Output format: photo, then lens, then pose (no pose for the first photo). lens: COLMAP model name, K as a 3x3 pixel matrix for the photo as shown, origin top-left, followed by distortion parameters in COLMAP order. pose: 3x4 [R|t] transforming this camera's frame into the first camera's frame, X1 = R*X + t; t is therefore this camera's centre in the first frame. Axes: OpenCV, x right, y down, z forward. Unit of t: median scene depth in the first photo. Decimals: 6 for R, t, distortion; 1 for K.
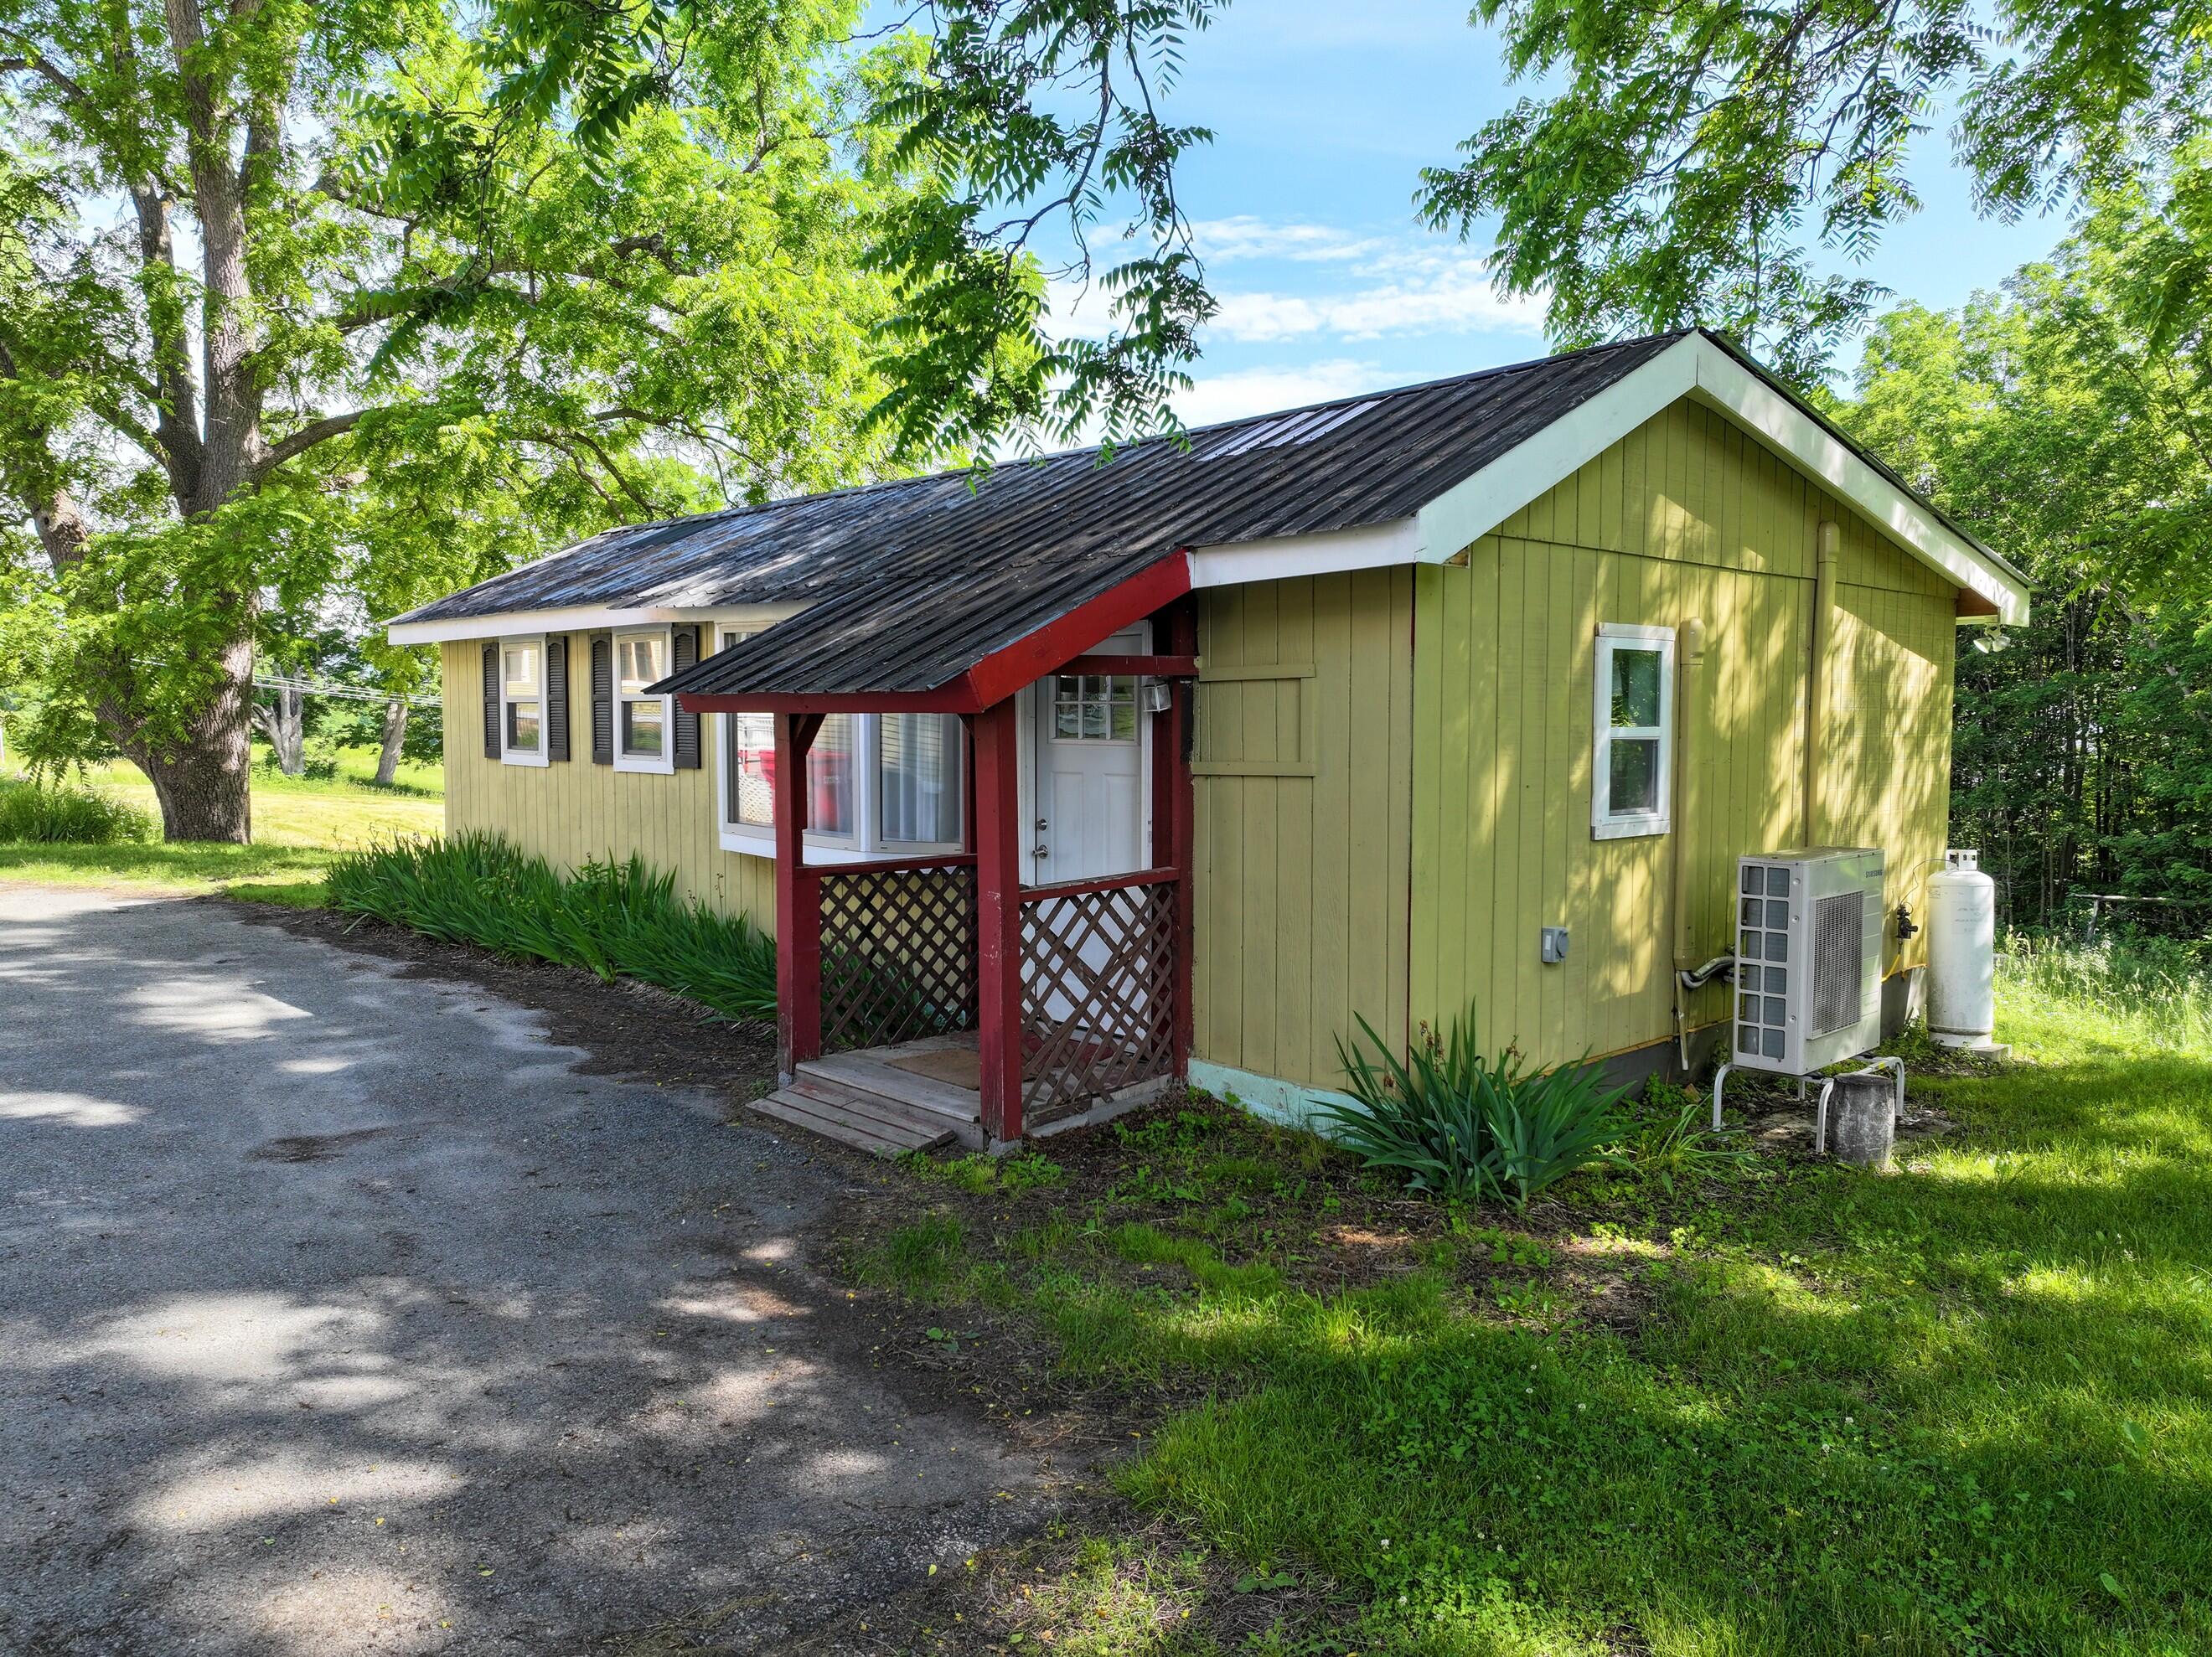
lens RADIAL K [[1542.7, 0, 1104.9], [0, 1542.7, 830.8], [0, 0, 1]] dist [0.018107, 0.002847]
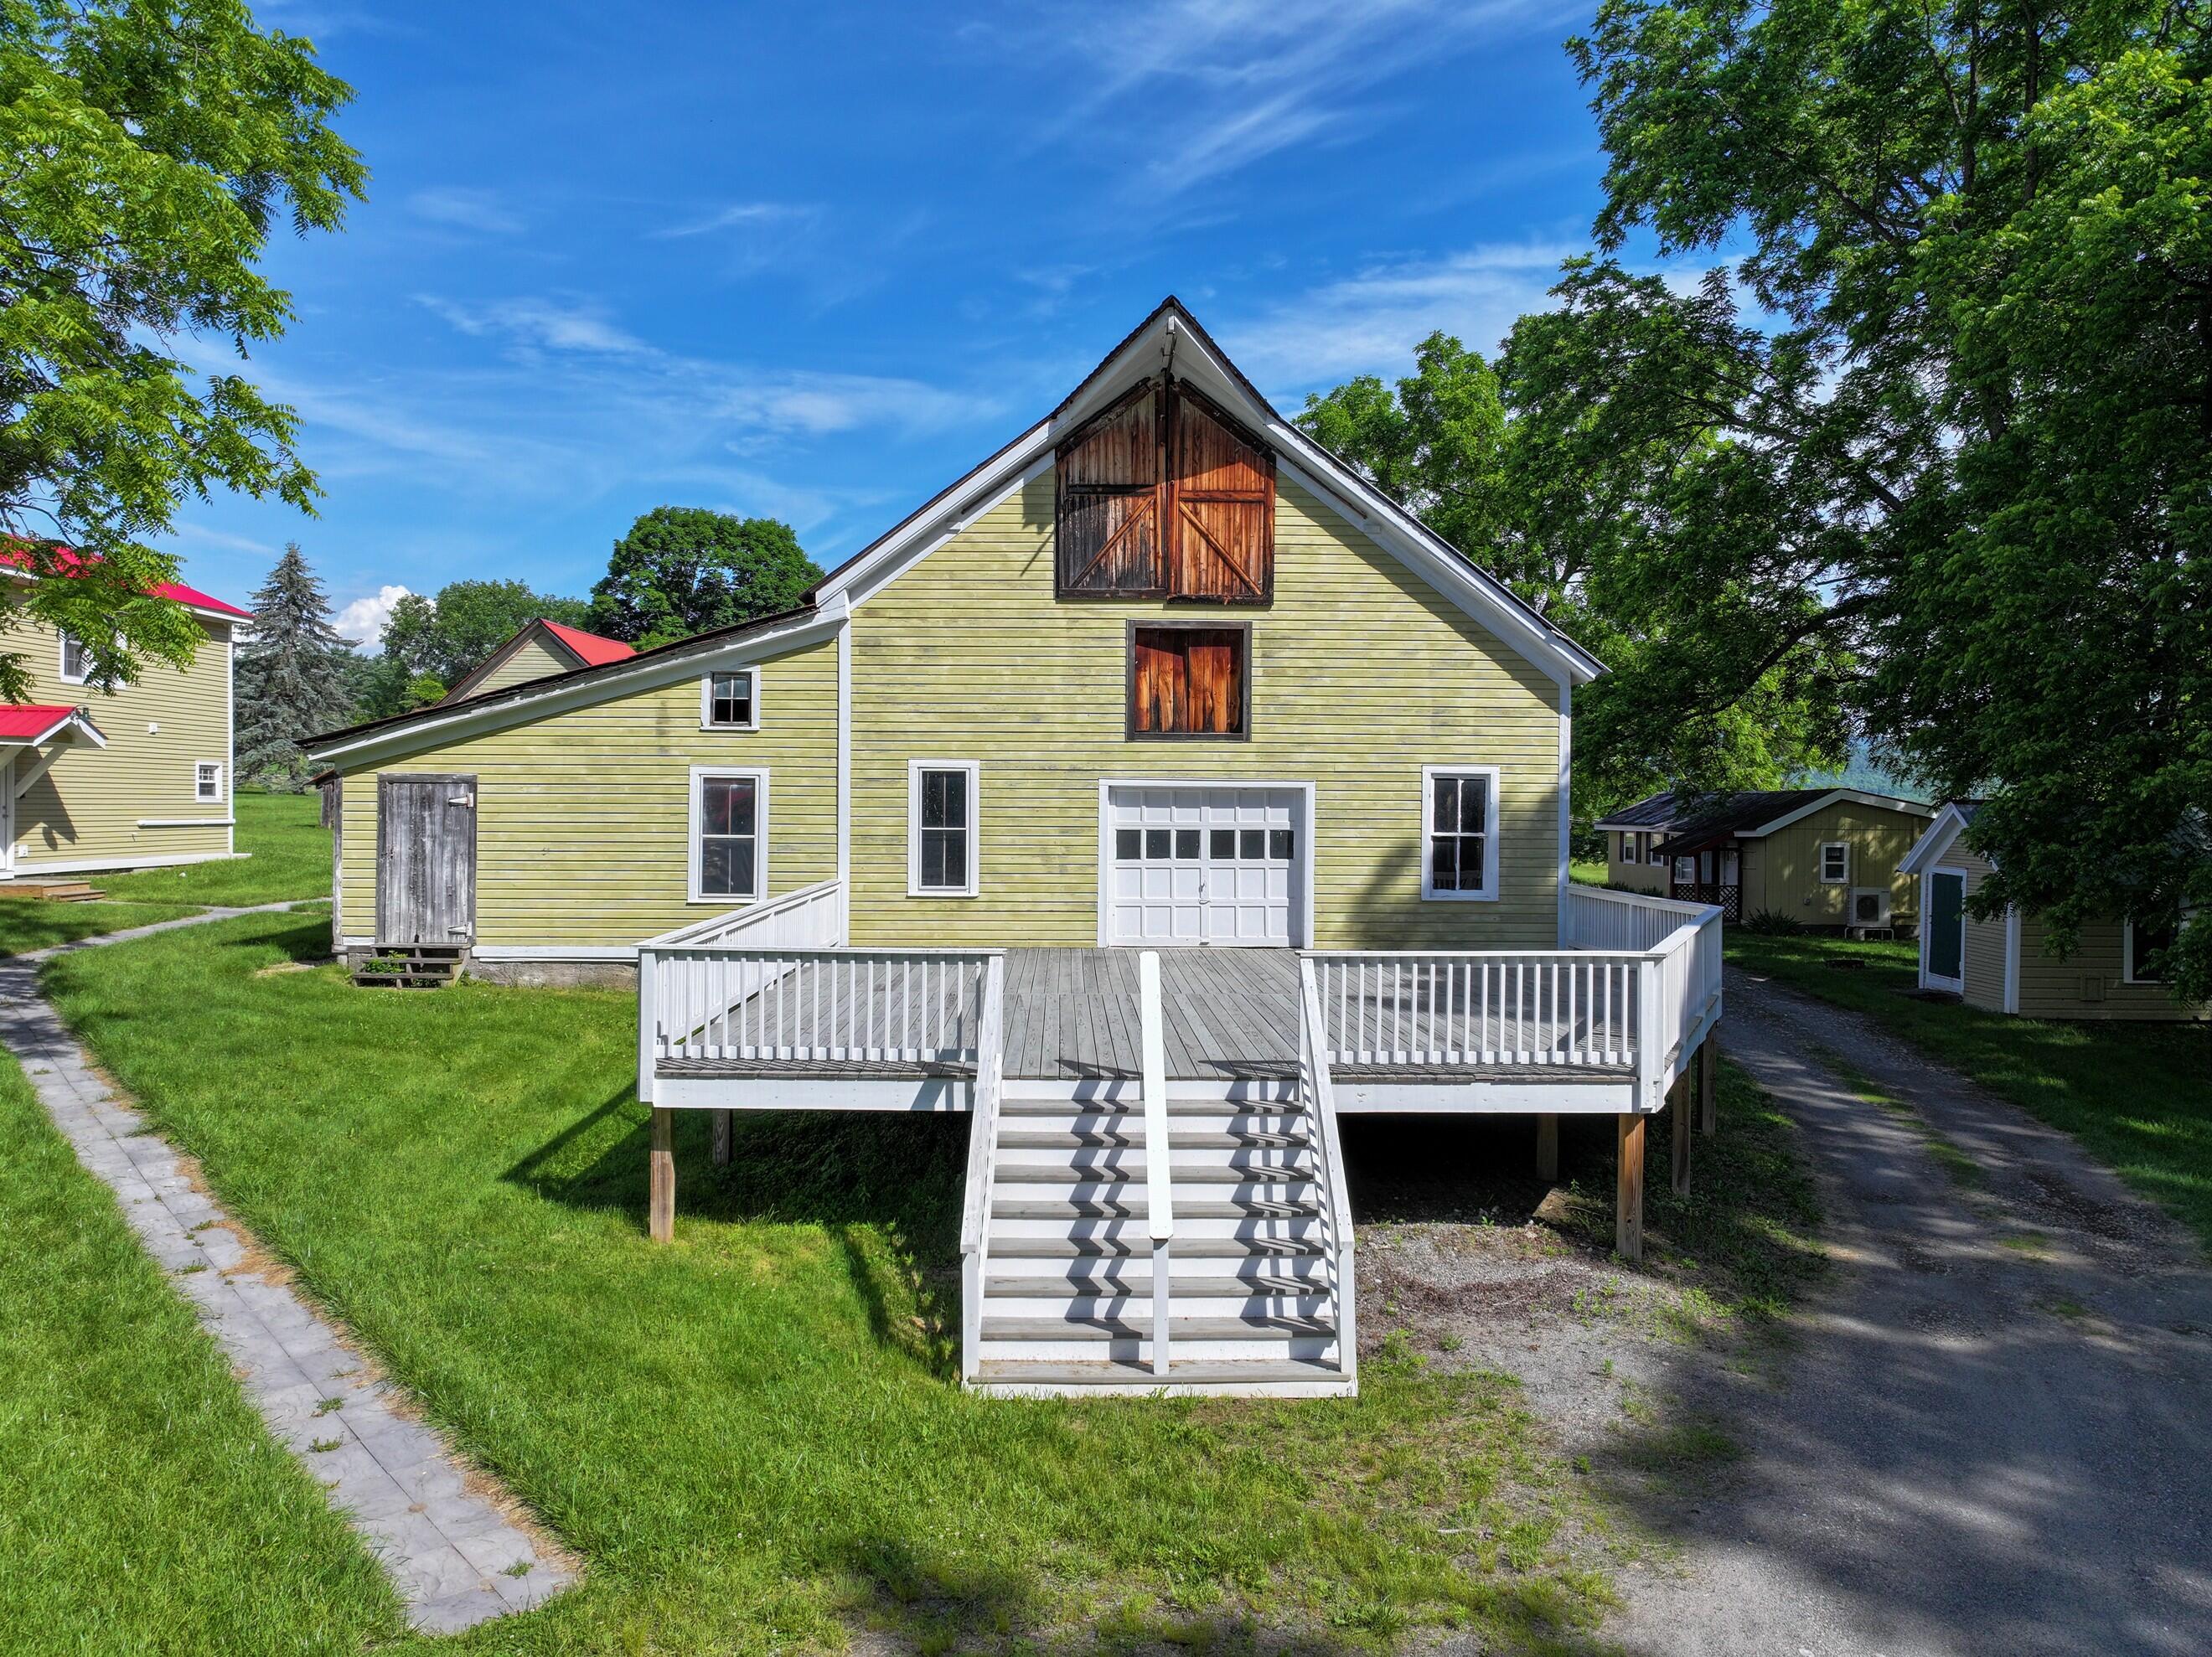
lens RADIAL K [[1542.7, 0, 1105.0], [0, 1542.7, 828.1], [0, 0, 1]] dist [0.018107, 0.002847]
pose [[0.759106, 0.004373, -0.650952, 1.826251], [-0.037078, 0.998645, -0.036530, 0.098888], [0.649910, 0.051866, 0.758240, -4.453325]]
